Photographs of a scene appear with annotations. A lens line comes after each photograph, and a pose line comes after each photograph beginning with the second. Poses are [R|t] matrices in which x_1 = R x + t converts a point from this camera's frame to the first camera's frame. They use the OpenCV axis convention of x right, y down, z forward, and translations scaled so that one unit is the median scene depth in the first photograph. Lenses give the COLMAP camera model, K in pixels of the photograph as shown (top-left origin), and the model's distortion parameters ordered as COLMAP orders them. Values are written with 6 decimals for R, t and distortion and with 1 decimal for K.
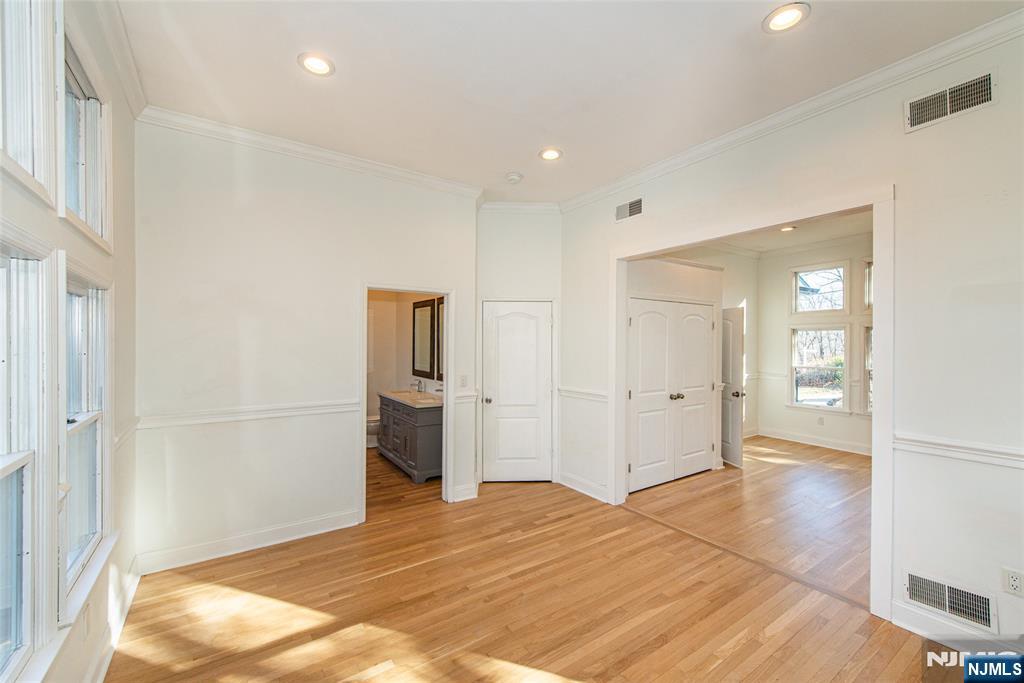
lens RADIAL K [[416.5, 0, 508.6], [0, 416.5, 338.6], [0, 0, 1]] dist [0.017395, -0.007324]
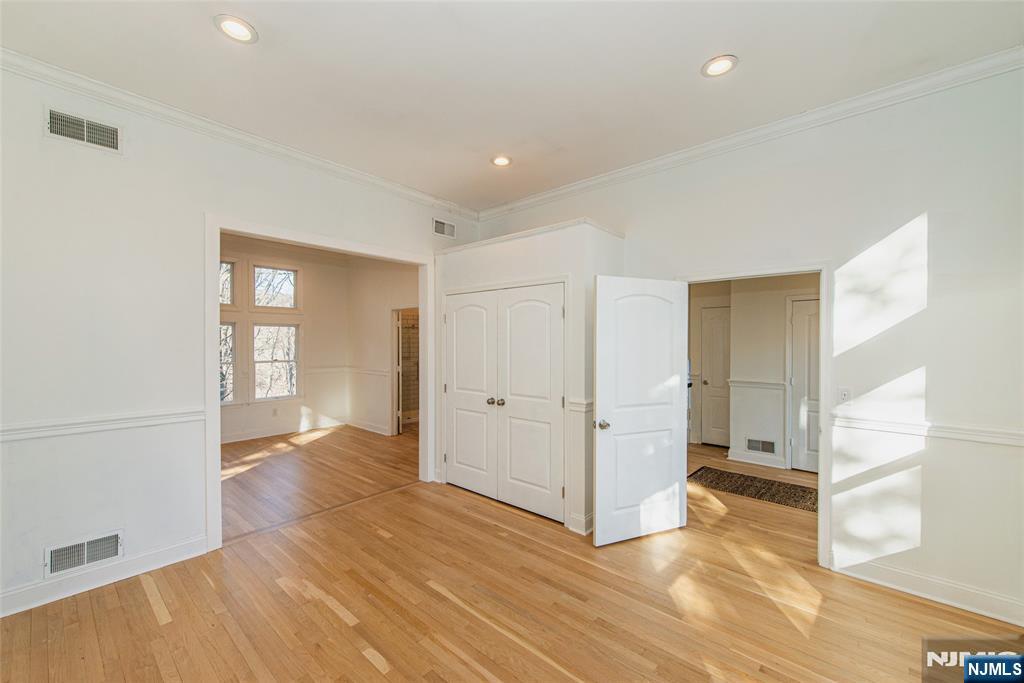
lens RADIAL K [[416.5, 0, 508.6], [0, 416.5, 338.6], [0, 0, 1]] dist [0.017395, -0.007324]
pose [[0.235776, -0.010748, -0.971748, 1.240706], [0.010909, 0.999905, -0.008412, 0.018853], [0.971746, -0.008617, 0.235871, 0.835617]]
